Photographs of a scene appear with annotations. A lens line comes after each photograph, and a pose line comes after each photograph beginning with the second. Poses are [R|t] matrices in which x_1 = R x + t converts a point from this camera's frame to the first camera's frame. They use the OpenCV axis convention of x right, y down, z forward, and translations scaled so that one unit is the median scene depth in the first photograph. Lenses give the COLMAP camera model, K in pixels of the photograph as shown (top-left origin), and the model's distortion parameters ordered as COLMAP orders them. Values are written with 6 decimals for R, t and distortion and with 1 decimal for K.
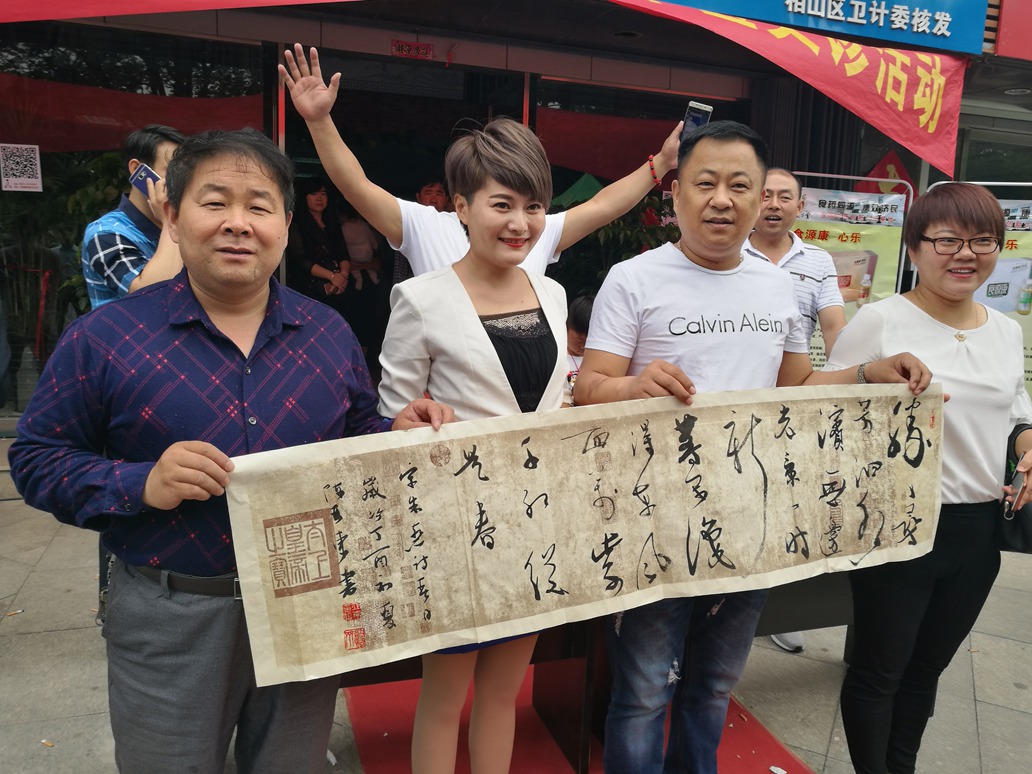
lens RADIAL K [[825.2, 0, 520.9], [0, 825.2, 384.2], [0, 0, 1]] dist [-0.024723, 0.031757]
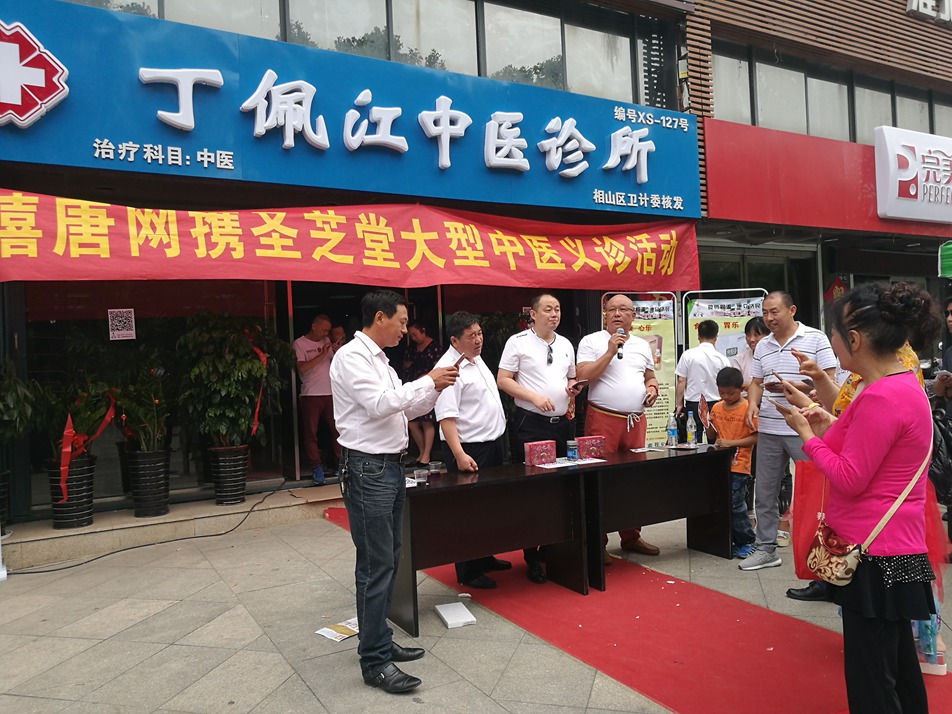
lens RADIAL K [[761.2, 0, 479.0], [0, 761.2, 360.8], [0, 0, 1]] dist [-0.024723, 0.031757]
pose [[0.977403, -0.083781, 0.194074, -0.238937], [0.111086, 0.984685, -0.134369, 0.058096], [-0.179845, 0.152892, 0.971741, -0.435279]]
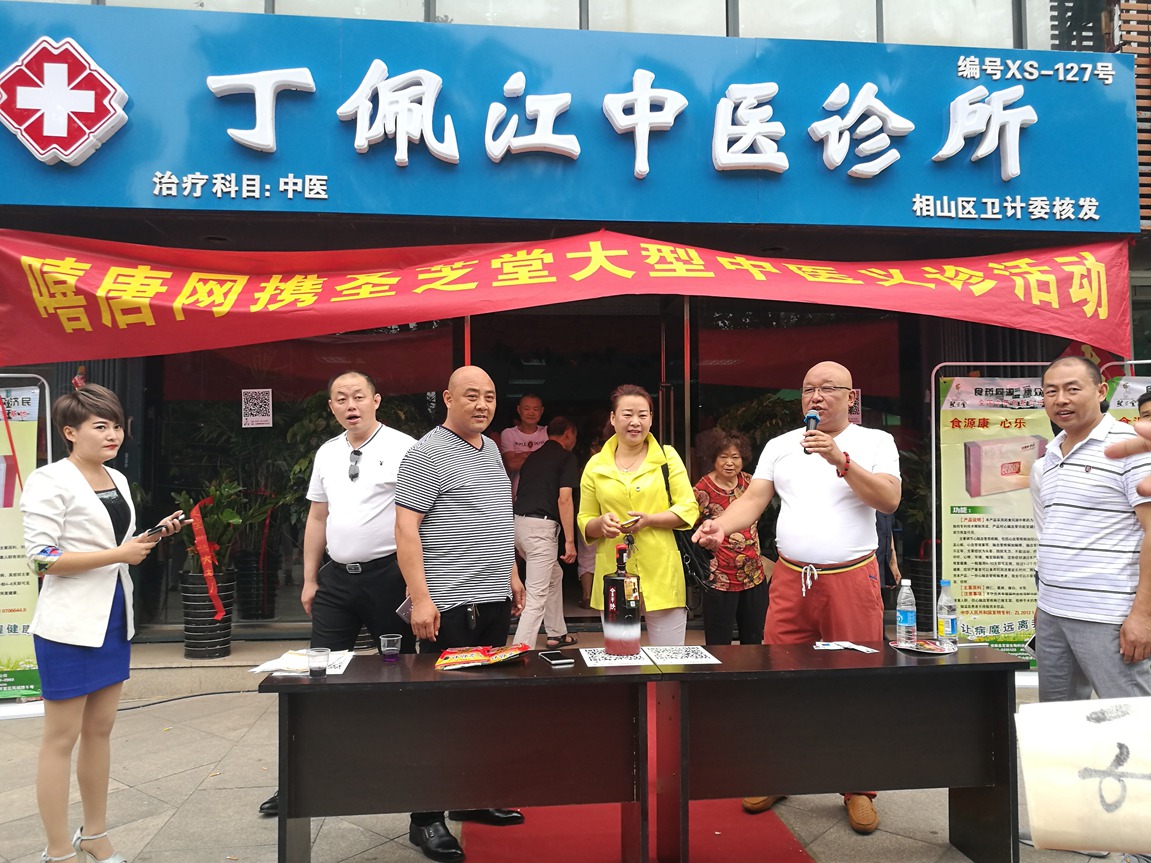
lens RADIAL K [[920.4, 0, 581.5], [0, 920.4, 430.8], [0, 0, 1]] dist [-0.024723, 0.031757]
pose [[0.973035, -0.058703, -0.223062, 0.146978], [0.013453, 0.979868, -0.199190, 0.040809], [0.230264, 0.190818, 0.954236, -0.157143]]
